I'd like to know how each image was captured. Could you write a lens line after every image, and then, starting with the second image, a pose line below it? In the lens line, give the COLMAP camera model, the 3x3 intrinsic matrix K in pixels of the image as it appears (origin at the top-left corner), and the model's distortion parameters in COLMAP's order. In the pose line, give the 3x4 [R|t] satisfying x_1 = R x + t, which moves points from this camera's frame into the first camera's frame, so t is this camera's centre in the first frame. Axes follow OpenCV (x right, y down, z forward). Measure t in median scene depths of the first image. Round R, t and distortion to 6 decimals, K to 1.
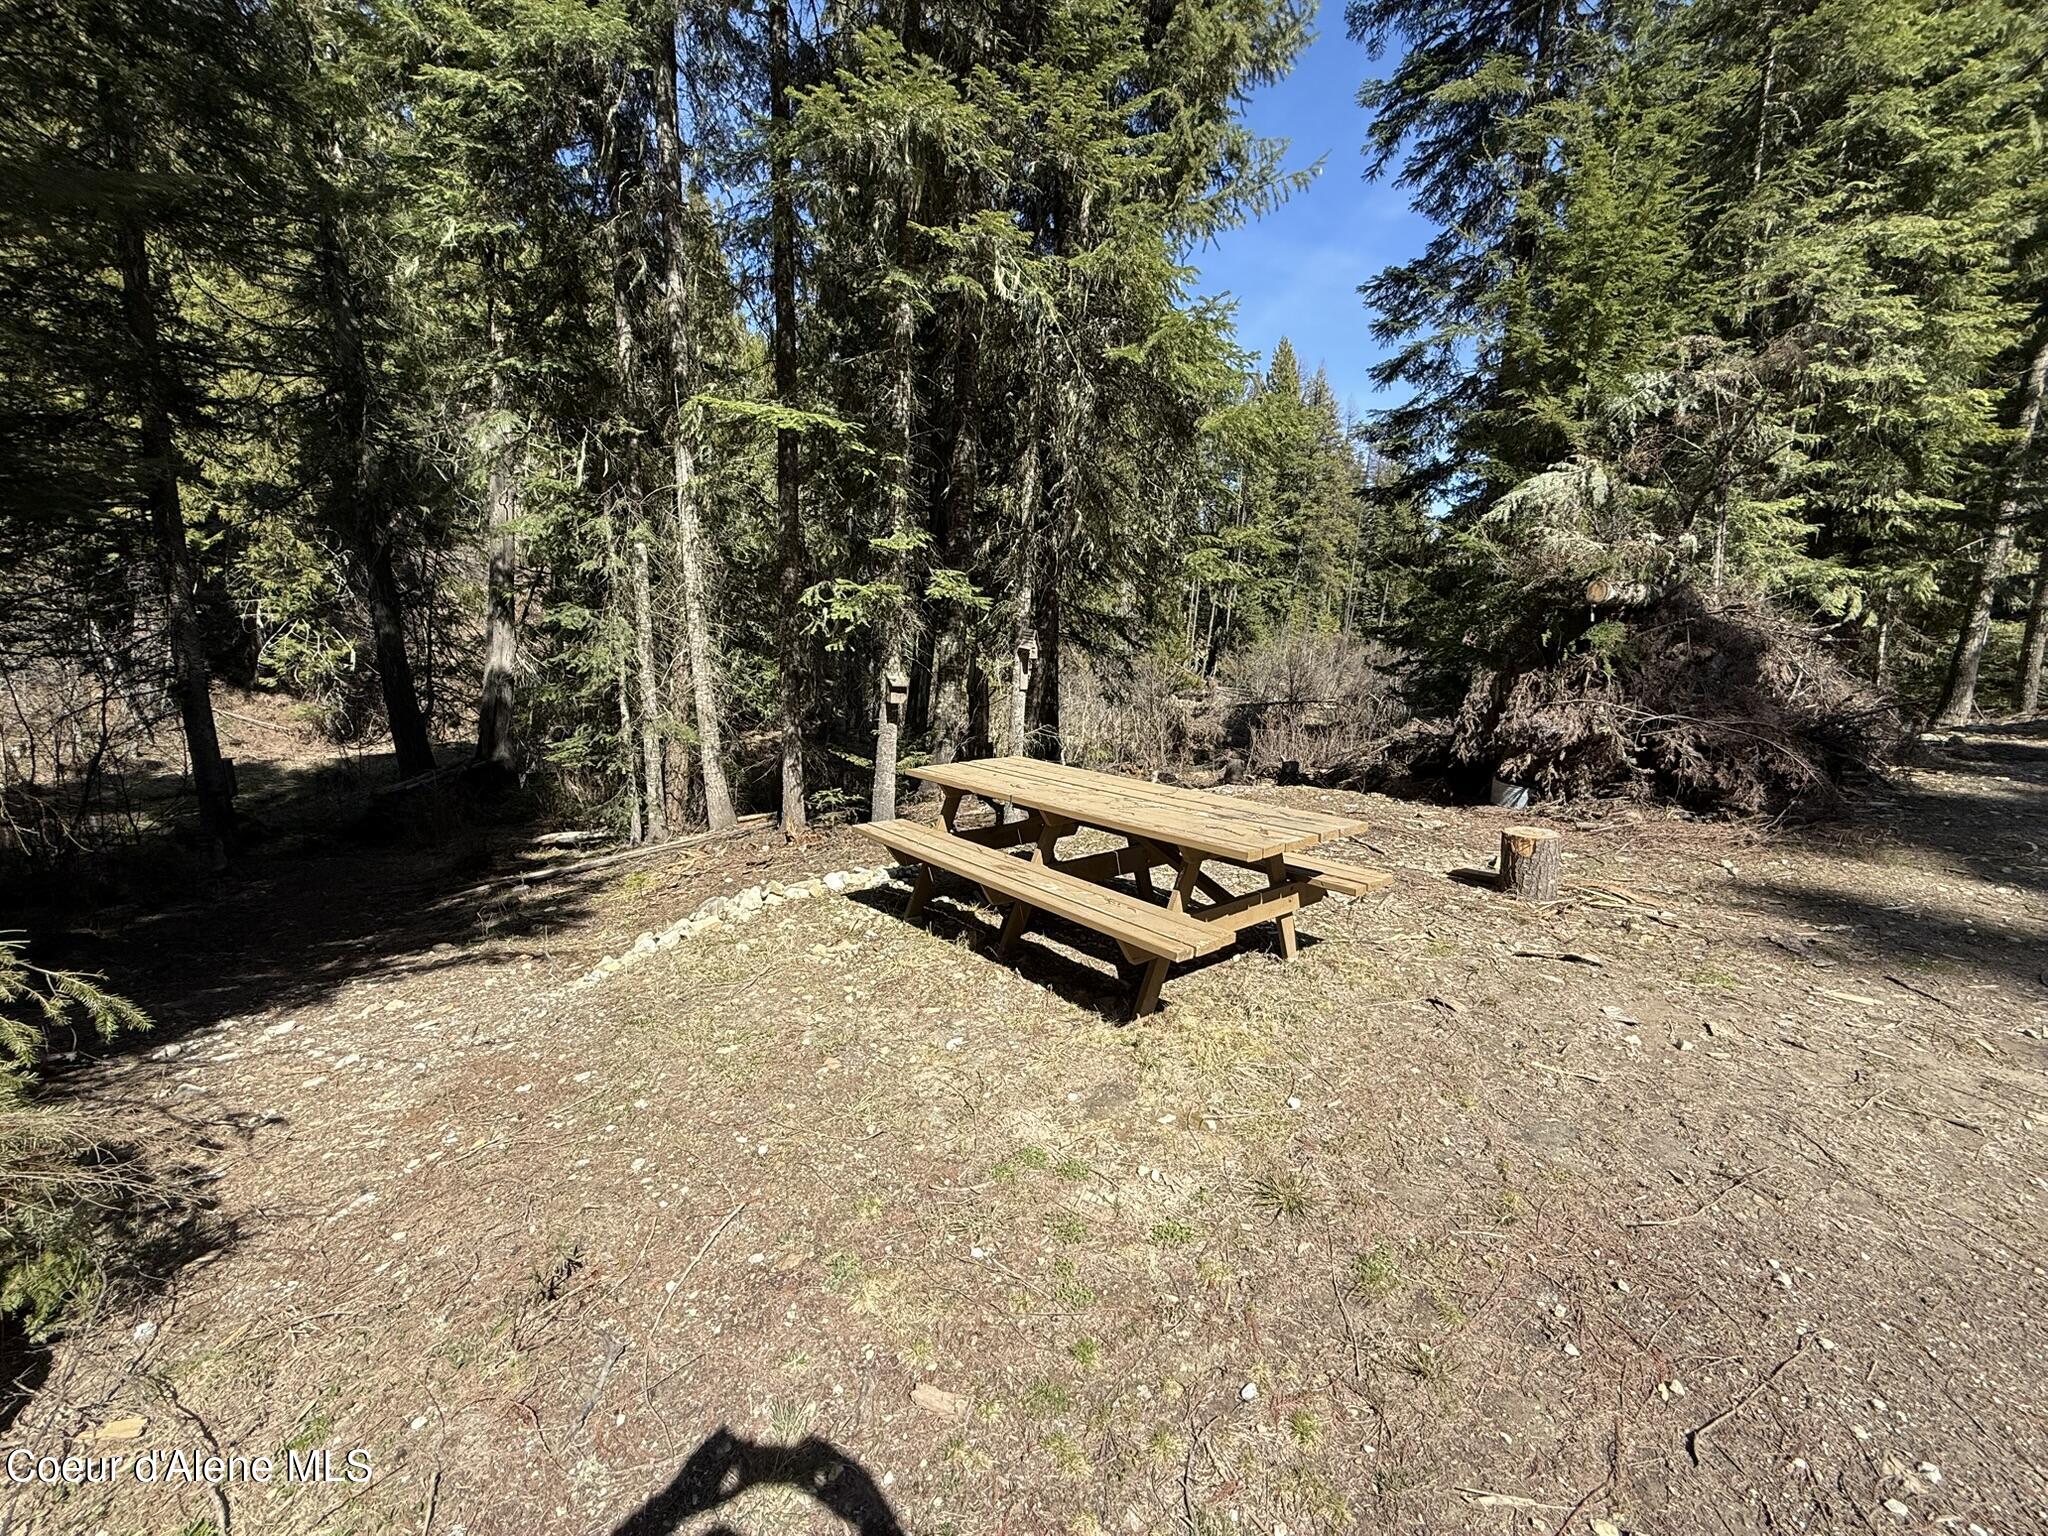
lens RADIAL K [[803.9, 0, 994.0], [0, 803.9, 775.3], [0, 0, 1]] dist [-0.001985, 0.000304]
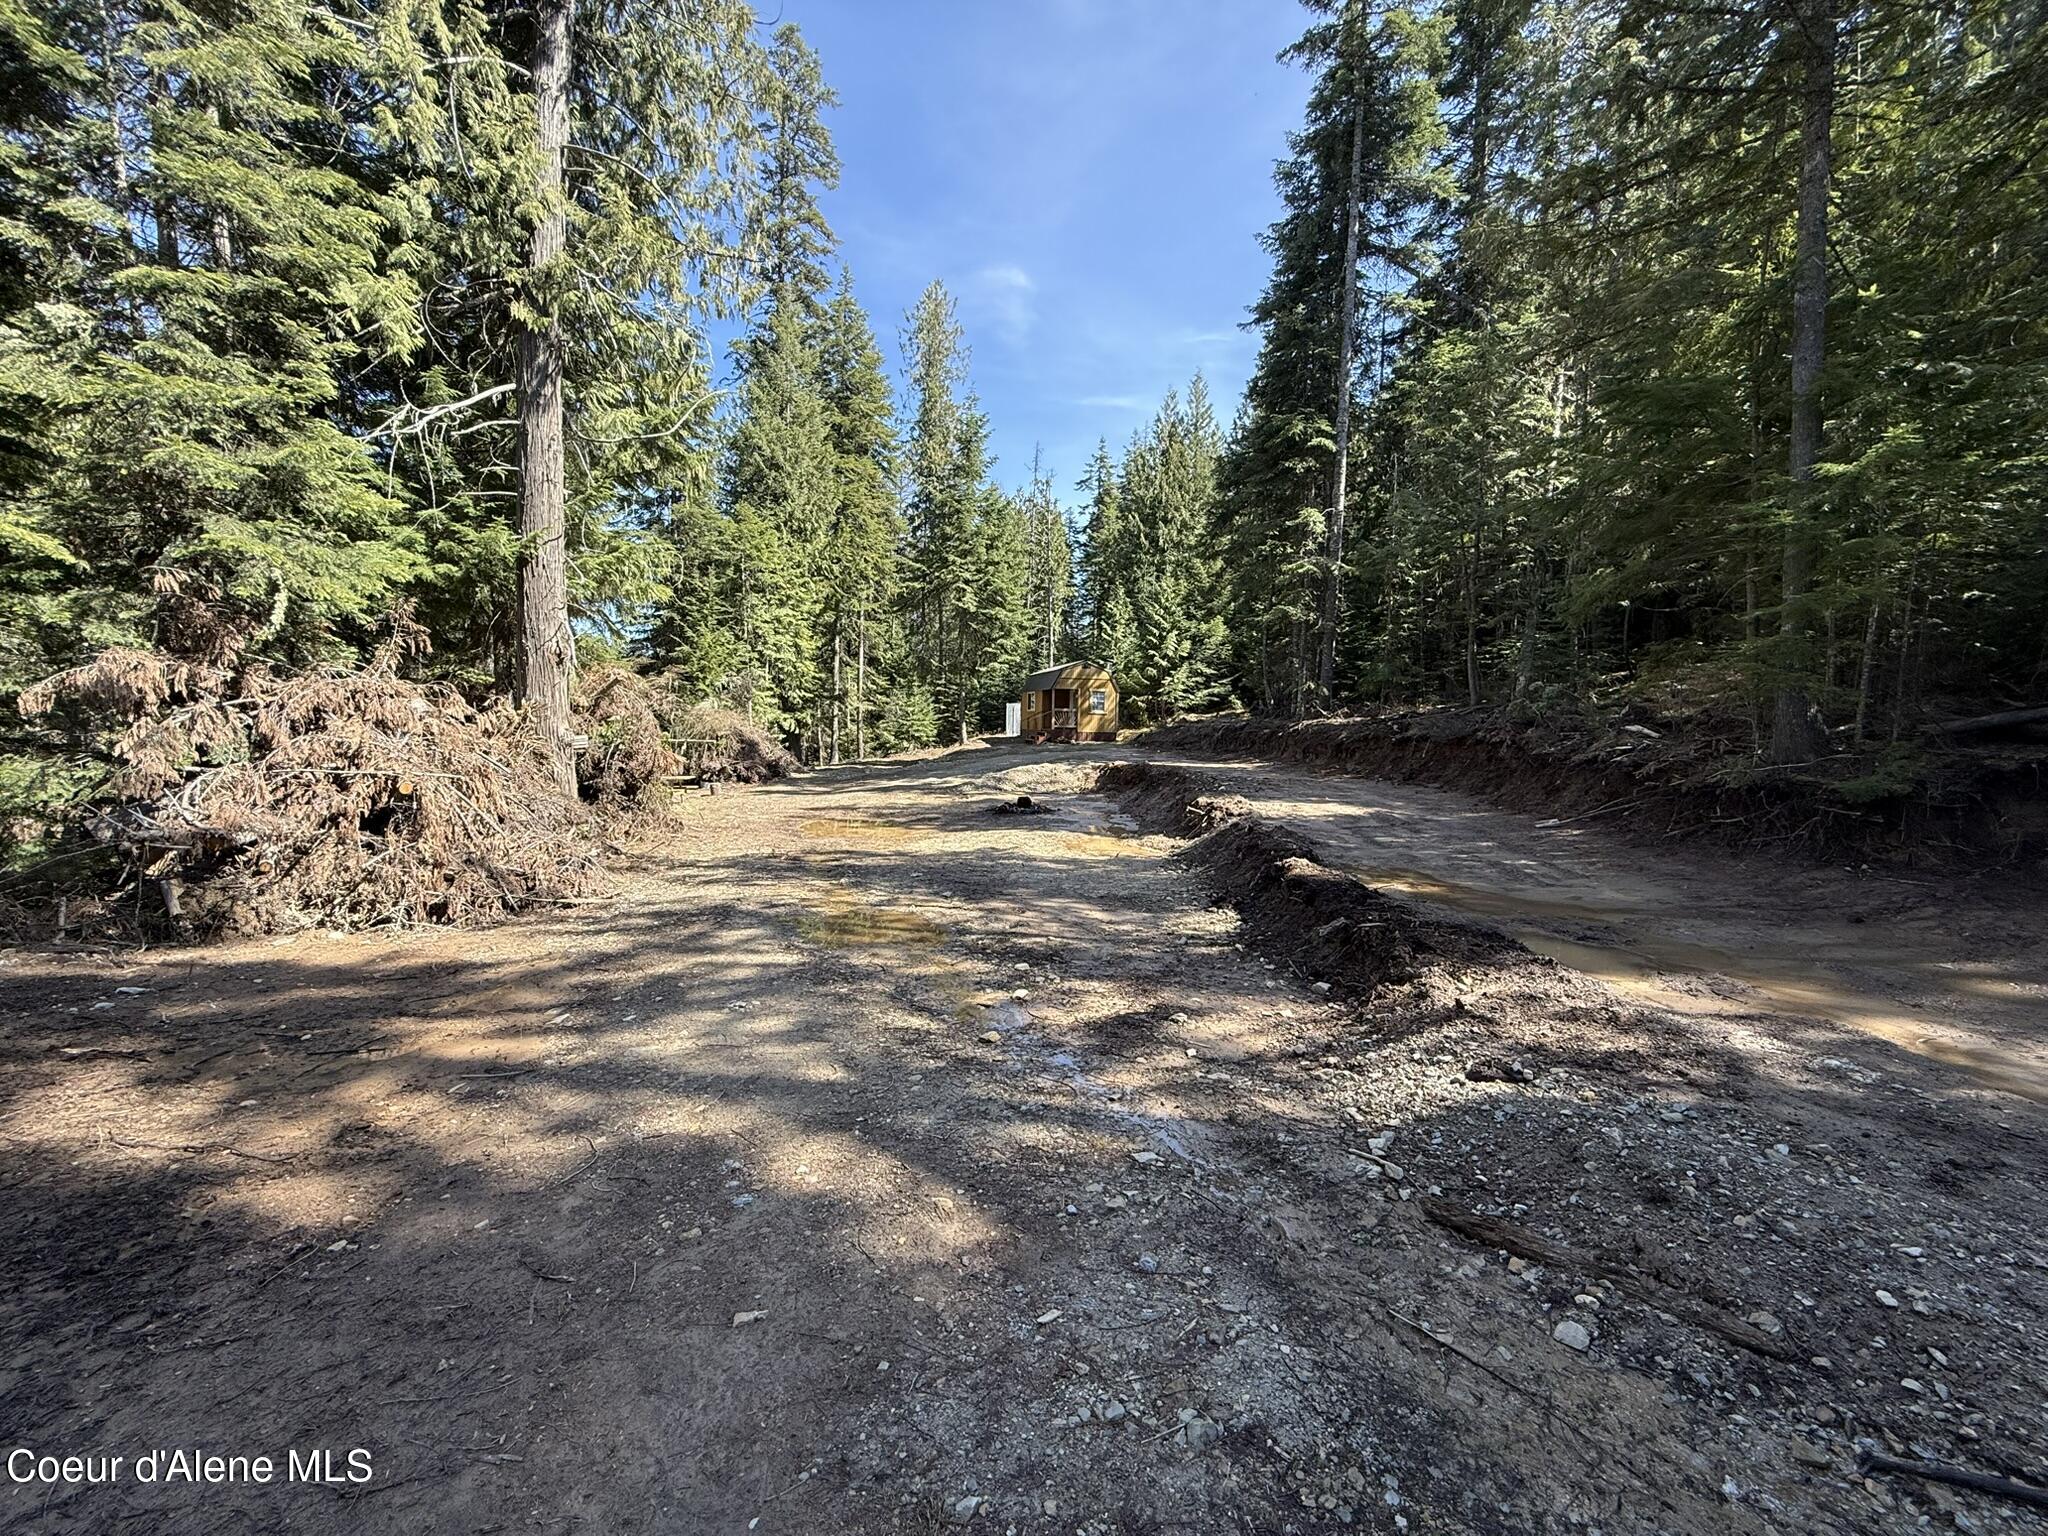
lens RADIAL K [[803.9, 0, 1012.3], [0, 803.9, 785.8], [0, 0, 1]] dist [-0.001985, 0.000304]
pose [[0.563335, -0.076819, 0.822650, -1.722232], [0.147601, 0.989009, -0.008720, 0.286567], [-0.812938, 0.126337, 0.568481, -2.408723]]
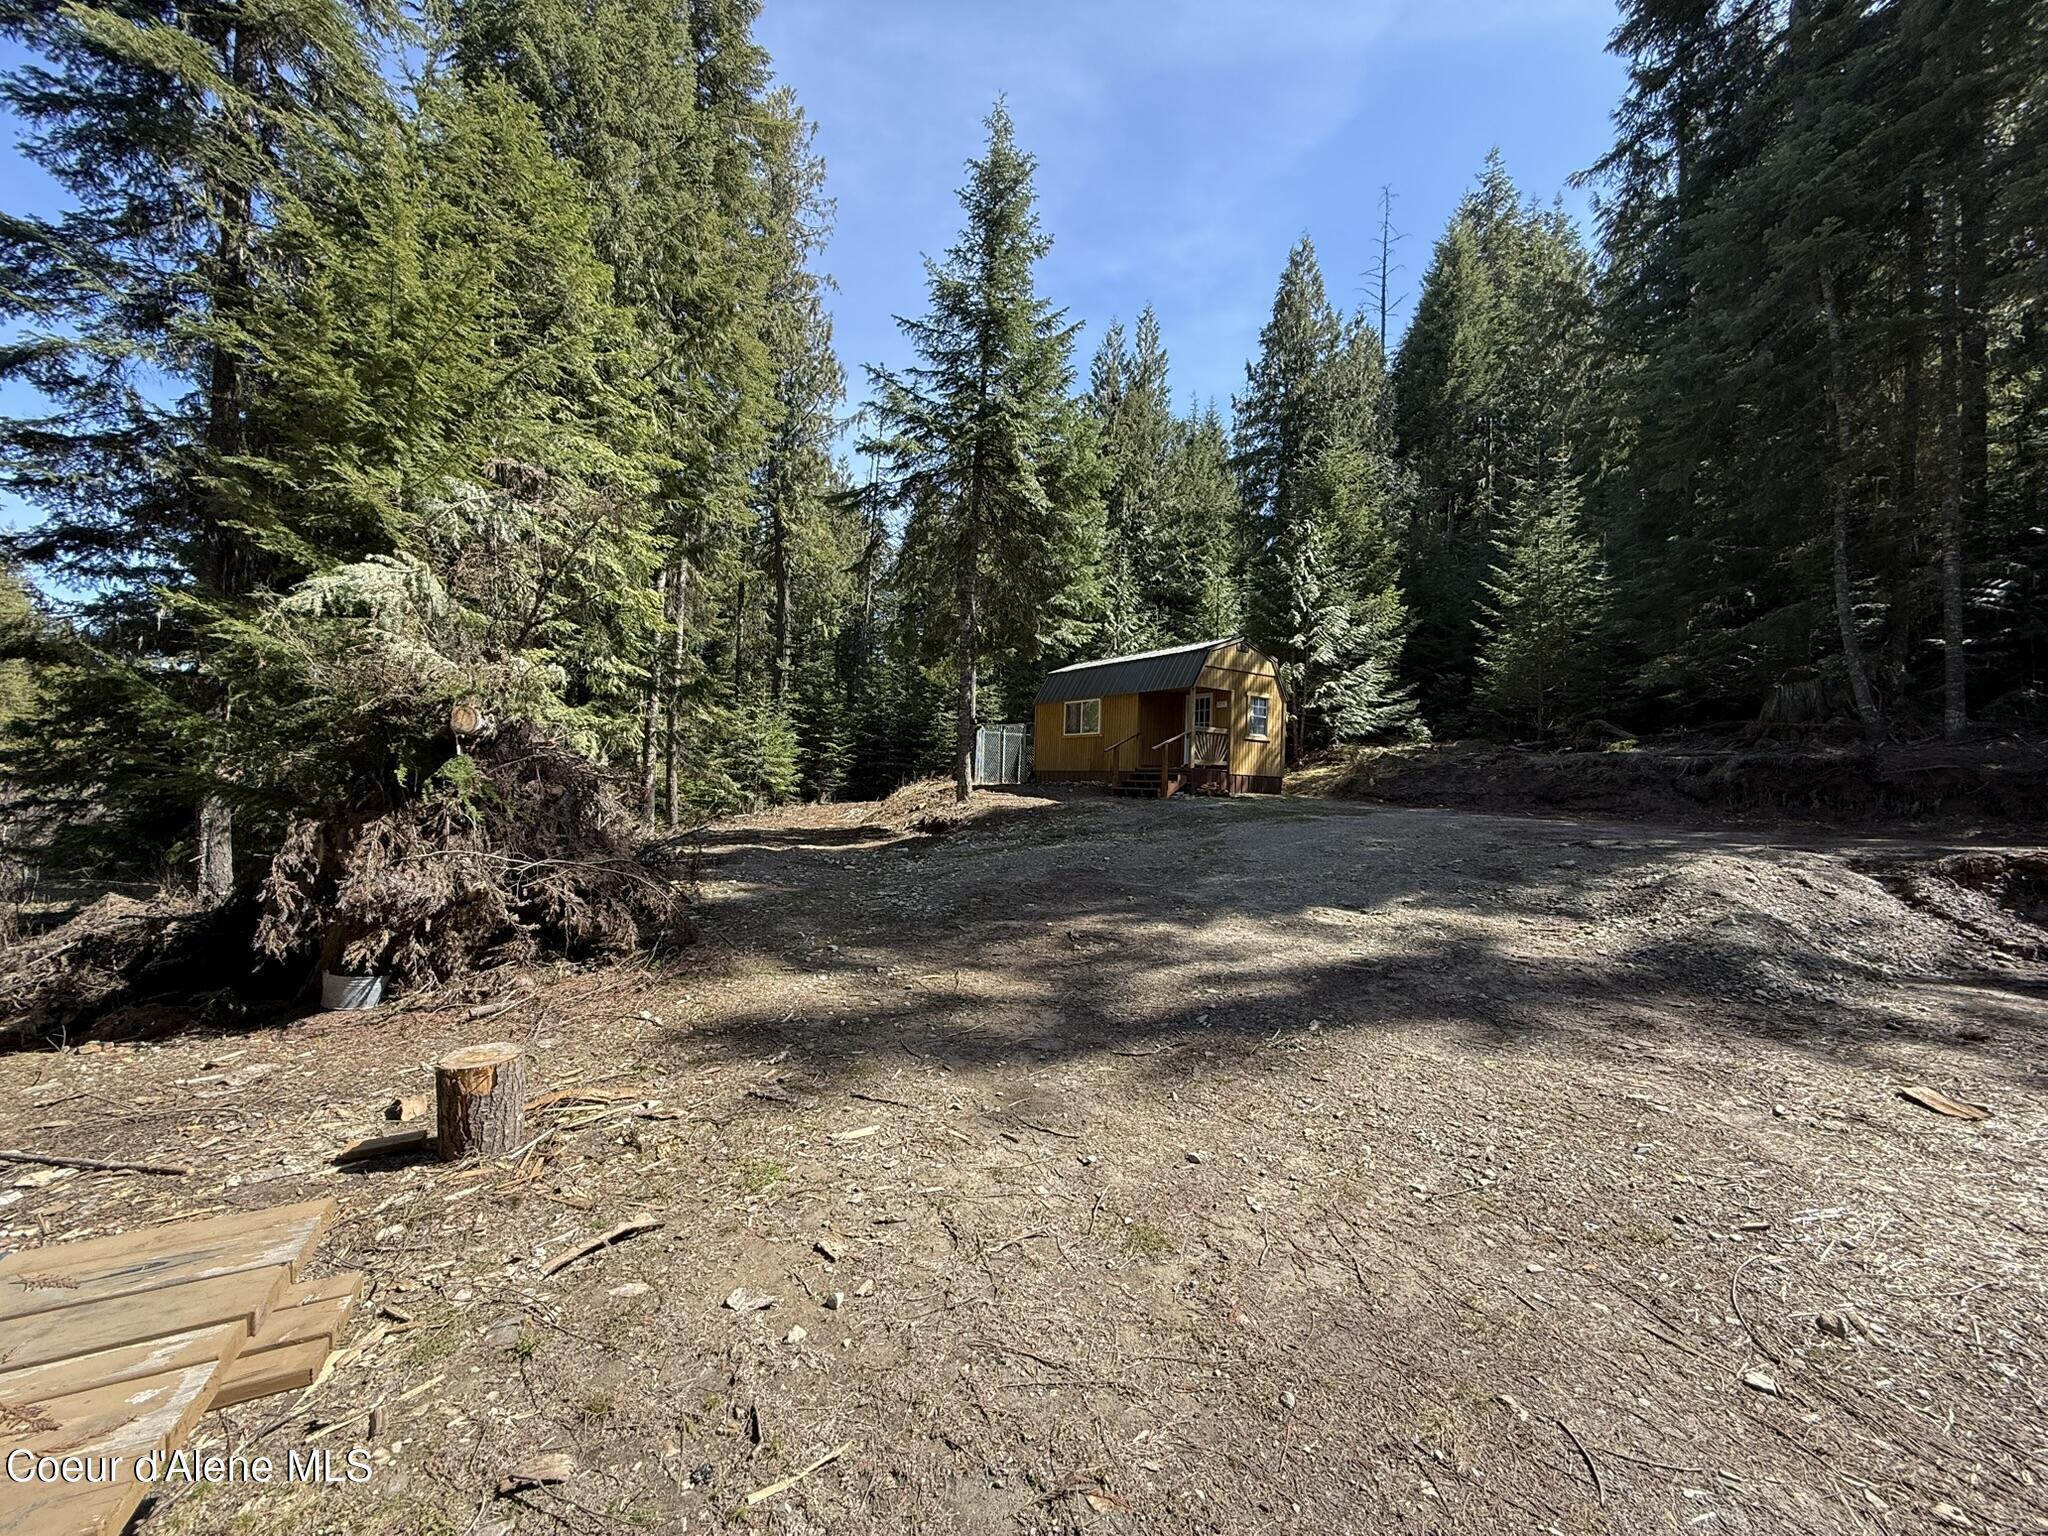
lens RADIAL K [[803.9, 0, 1005.4], [0, 803.9, 761.2], [0, 0, 1]] dist [-0.001985, 0.000304]
pose [[0.197783, 0.019812, 0.980046, 0.058754], [0.156590, 0.986318, -0.051540, -0.053964], [-0.967658, 0.163659, 0.191975, 0.293941]]
